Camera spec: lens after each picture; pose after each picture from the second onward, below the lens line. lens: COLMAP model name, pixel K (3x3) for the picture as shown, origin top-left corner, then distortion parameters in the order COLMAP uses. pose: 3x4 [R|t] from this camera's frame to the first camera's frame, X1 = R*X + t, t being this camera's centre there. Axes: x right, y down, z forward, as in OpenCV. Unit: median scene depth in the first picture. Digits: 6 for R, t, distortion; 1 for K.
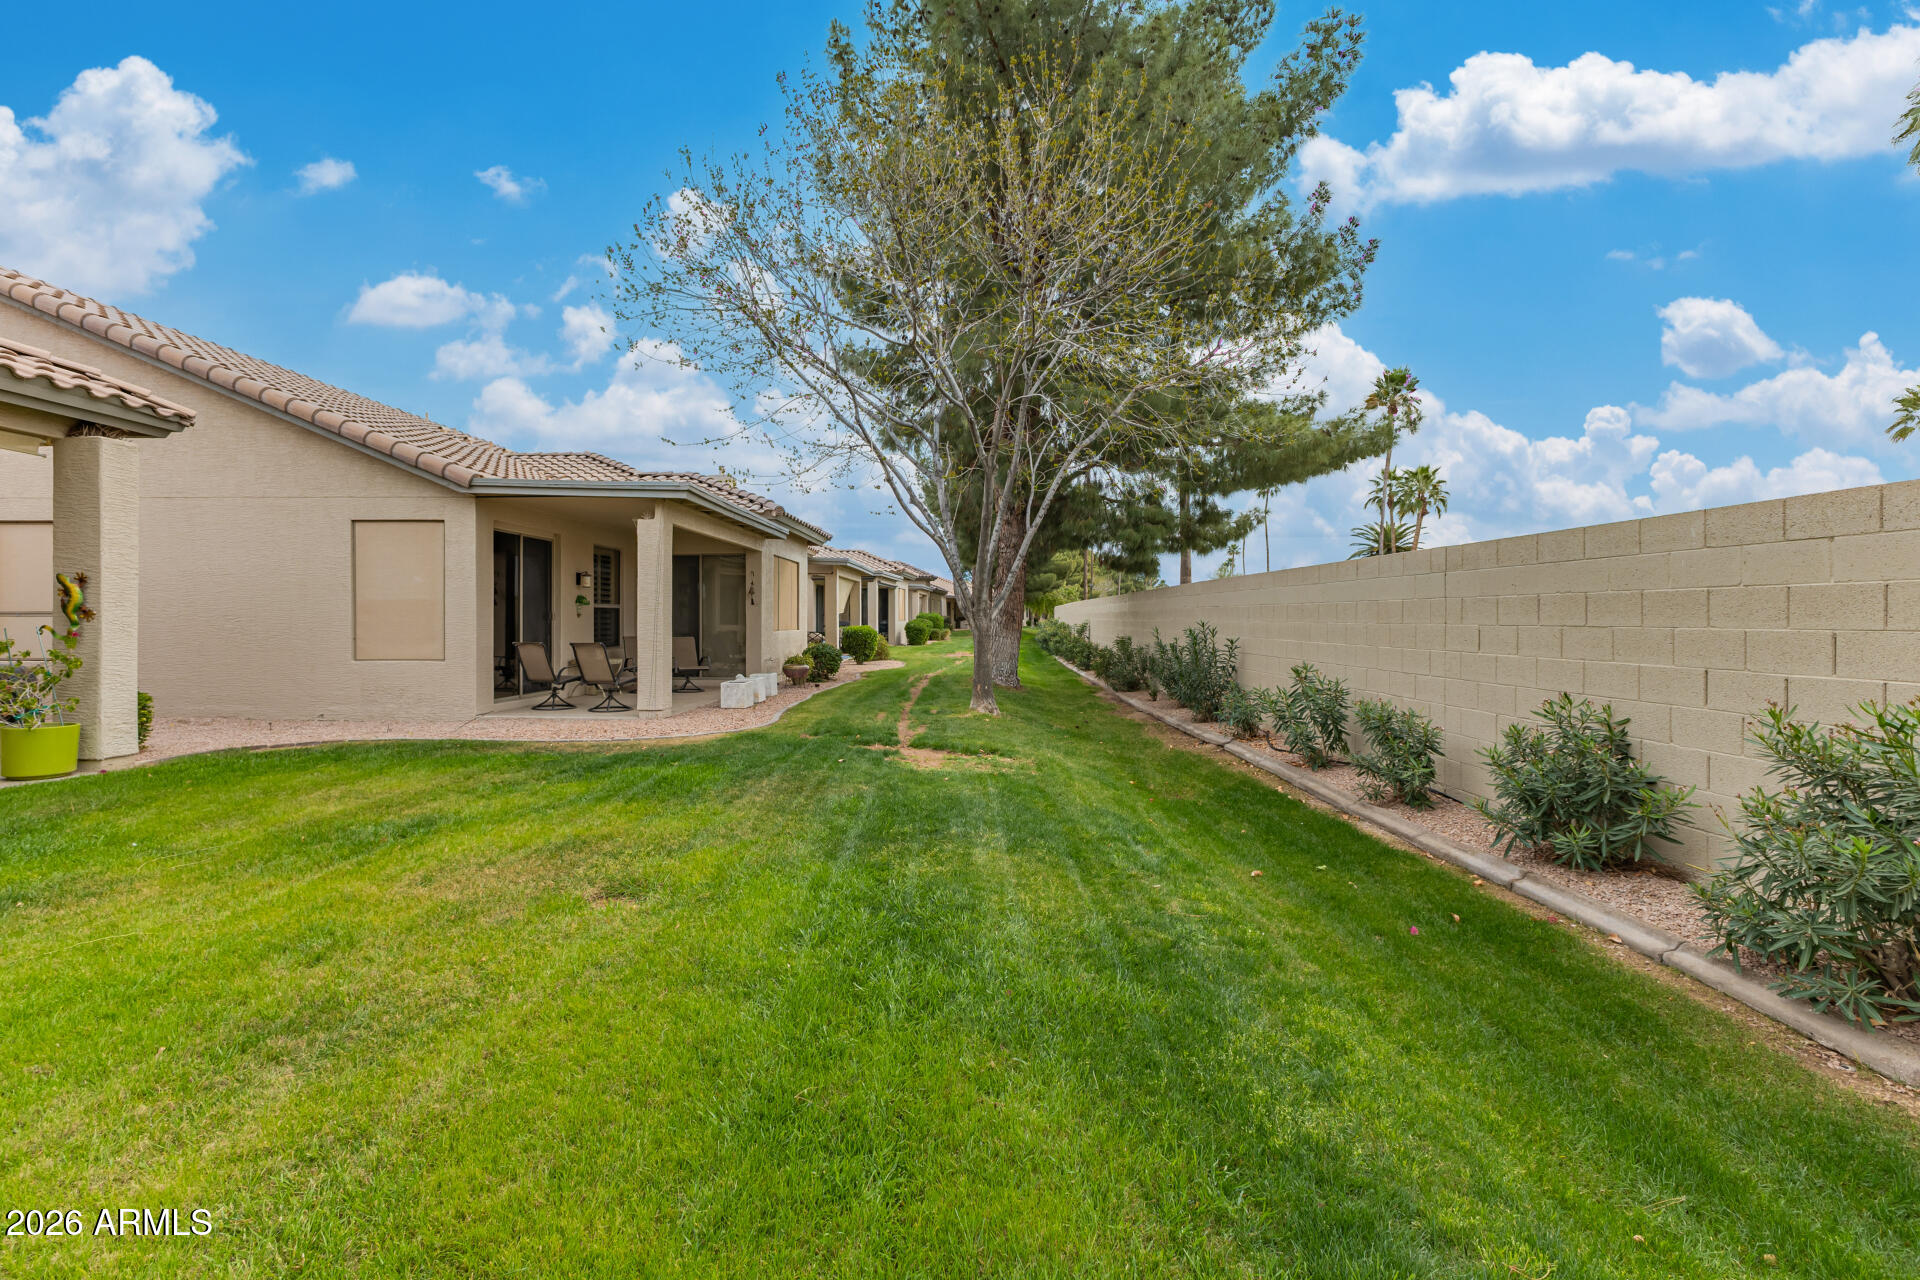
lens RADIAL K [[840.5, 0, 953.1], [0, 840.5, 624.1], [0, 0, 1]] dist [-0.003404, -0.000261]
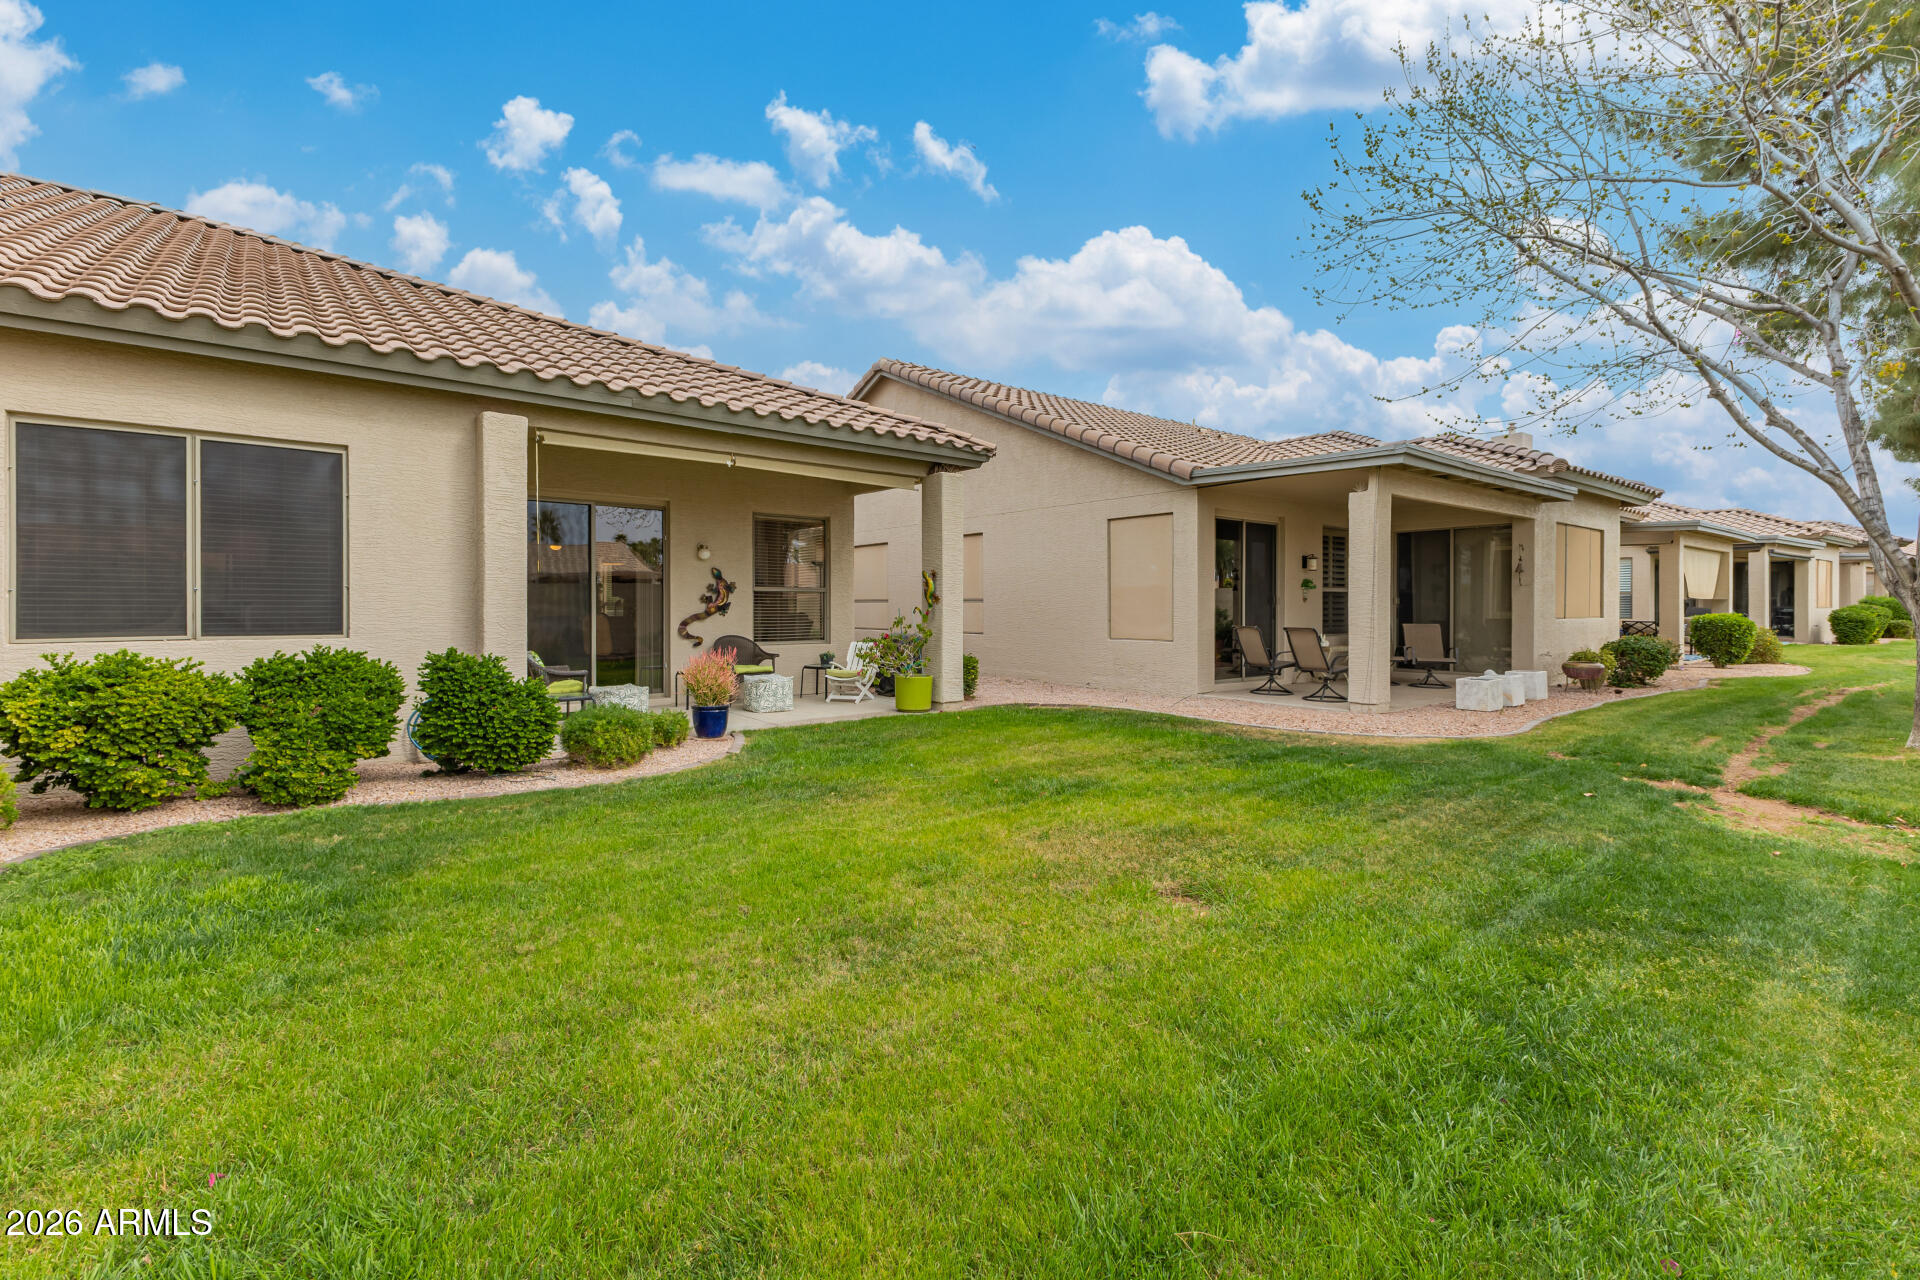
lens RADIAL K [[835.7, 0, 965.3], [0, 835.7, 622.3], [0, 0, 1]] dist [0.000690, 0.000031]
pose [[0.631997, 0.014368, -0.774838, 0.068323], [-0.005207, 0.999884, 0.014294, 0.005036], [0.774953, -0.004999, 0.631999, 0.106430]]
